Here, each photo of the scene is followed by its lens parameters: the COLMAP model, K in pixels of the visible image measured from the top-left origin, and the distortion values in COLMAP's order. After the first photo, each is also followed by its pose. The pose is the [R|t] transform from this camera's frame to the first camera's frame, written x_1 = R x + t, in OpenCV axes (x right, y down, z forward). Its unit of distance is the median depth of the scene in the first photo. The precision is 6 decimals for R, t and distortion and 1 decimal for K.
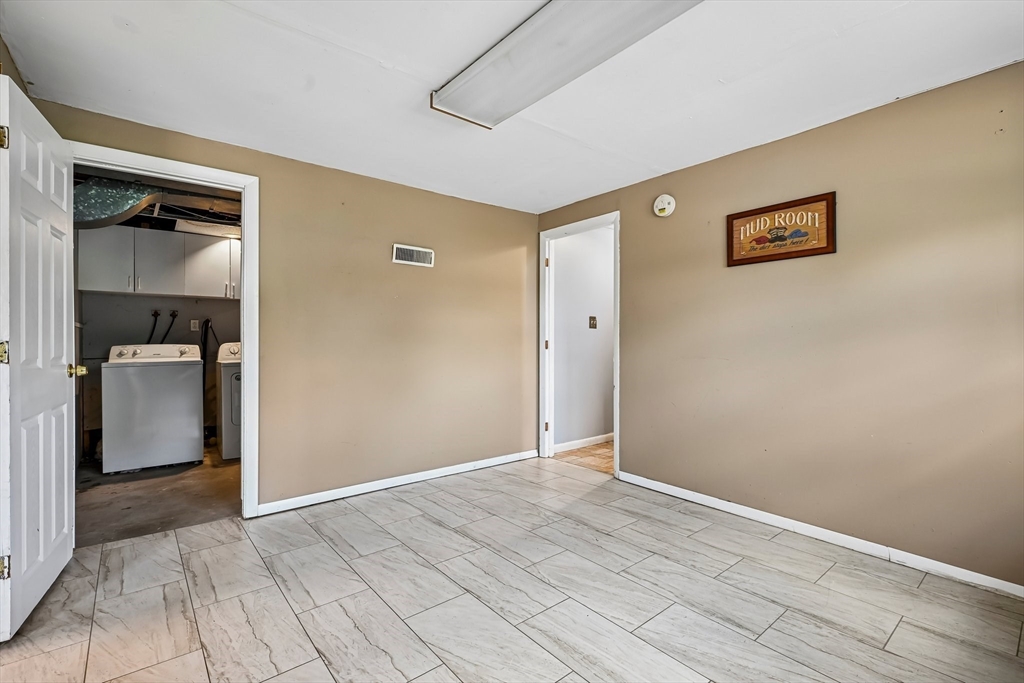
lens RADIAL K [[460.6, 0, 512.0], [0, 460.6, 341.5], [0, 0, 1]] dist [0.000812, 0.000124]
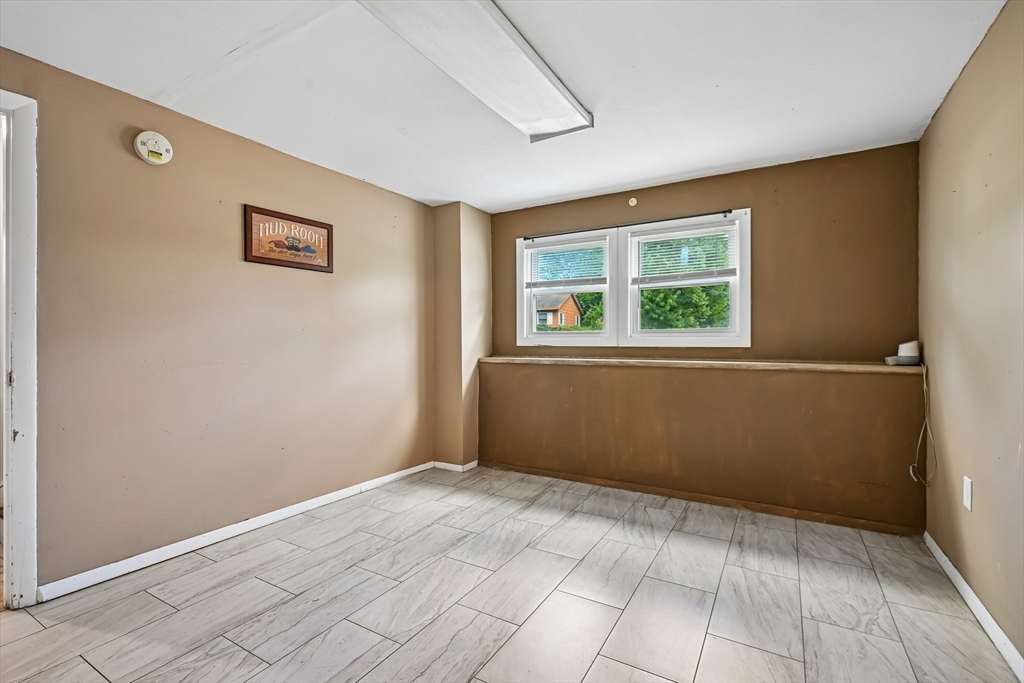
lens RADIAL K [[460.6, 0, 512.0], [0, 460.6, 341.5], [0, 0, 1]] dist [0.000812, 0.000124]
pose [[-0.334883, -0.002071, 0.942258, -0.614323], [0.006760, 0.999967, 0.004601, -0.005494], [-0.942236, 0.007910, -0.334857, 0.886313]]
